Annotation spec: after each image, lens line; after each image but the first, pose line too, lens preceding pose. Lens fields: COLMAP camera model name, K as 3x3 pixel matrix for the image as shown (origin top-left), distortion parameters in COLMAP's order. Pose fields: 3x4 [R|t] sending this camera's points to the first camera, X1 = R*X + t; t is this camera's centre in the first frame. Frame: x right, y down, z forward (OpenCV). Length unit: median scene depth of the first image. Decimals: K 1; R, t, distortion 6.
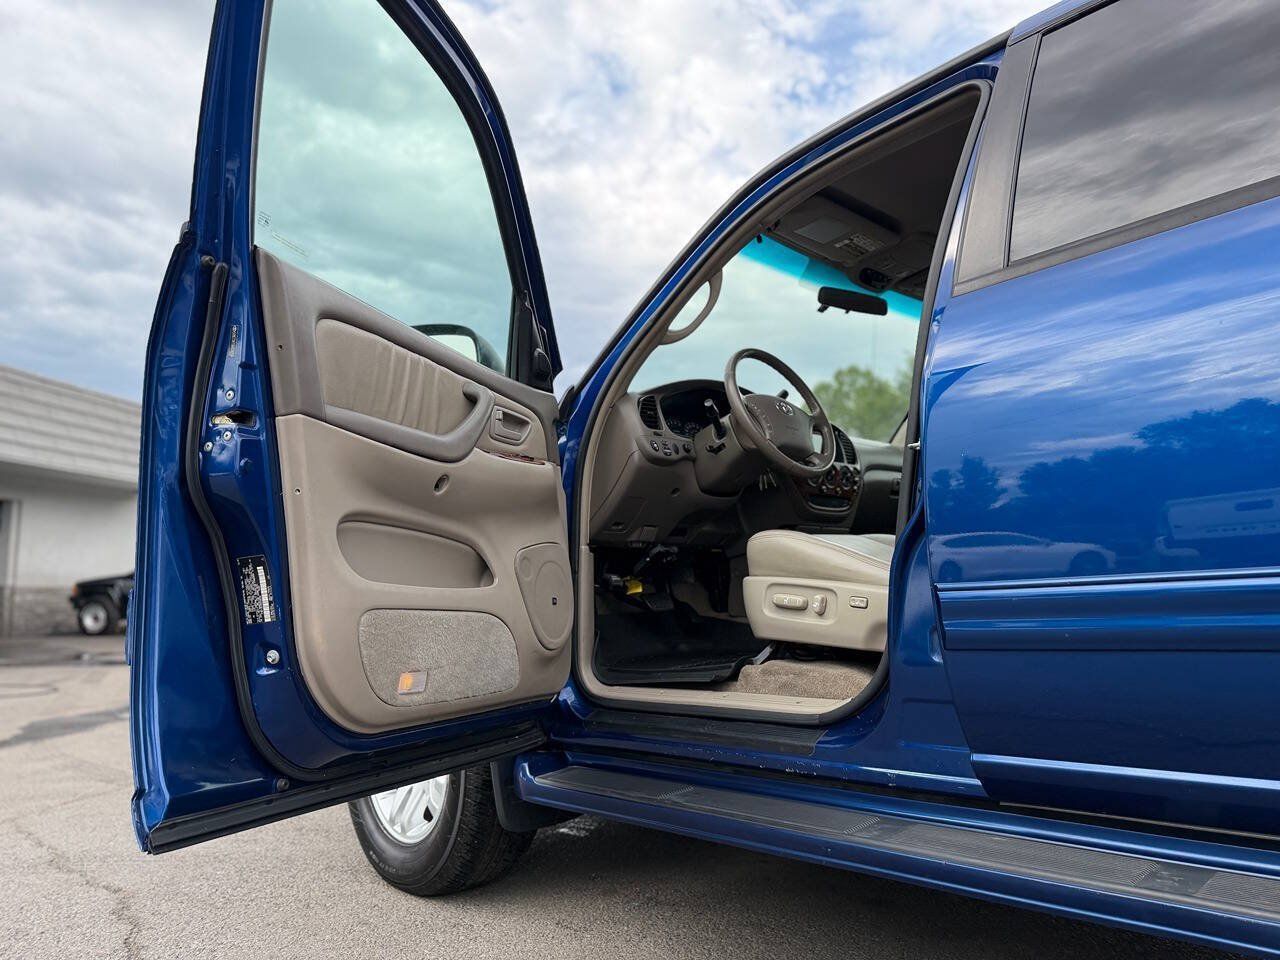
lens RADIAL K [[906.3, 0, 645.3], [0, 906.3, 482.6], [0, 0, 1]] dist [0.012844, -0.019993]
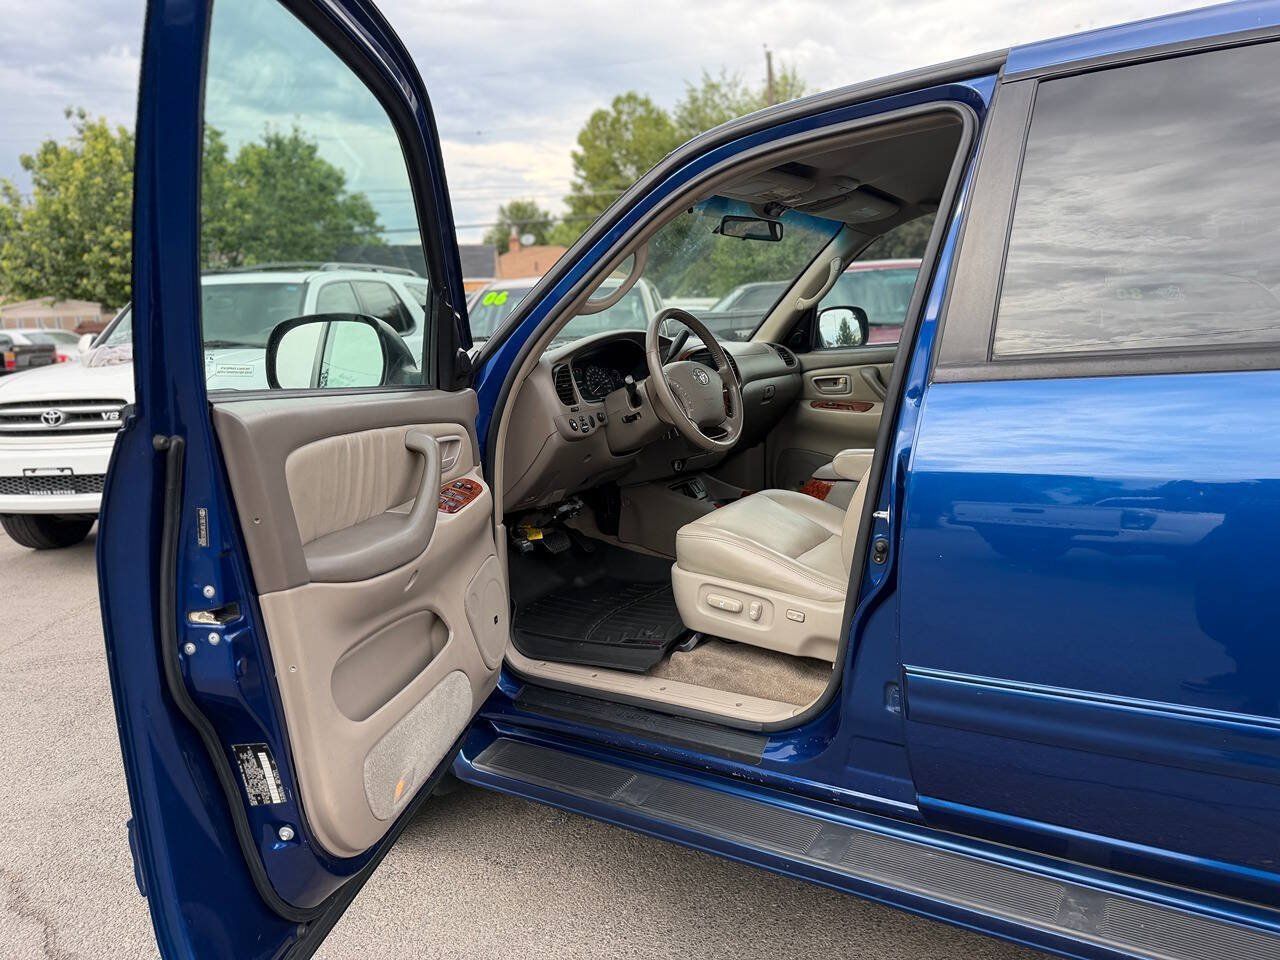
lens RADIAL K [[906.3, 0, 642.1], [0, 906.3, 482.8], [0, 0, 1]] dist [0.012844, -0.019993]
pose [[0.968765, -0.053364, 0.242171, -0.173803], [-0.020954, 0.955463, 0.294367, -0.298802], [-0.247094, -0.290246, 0.924501, 0.090903]]
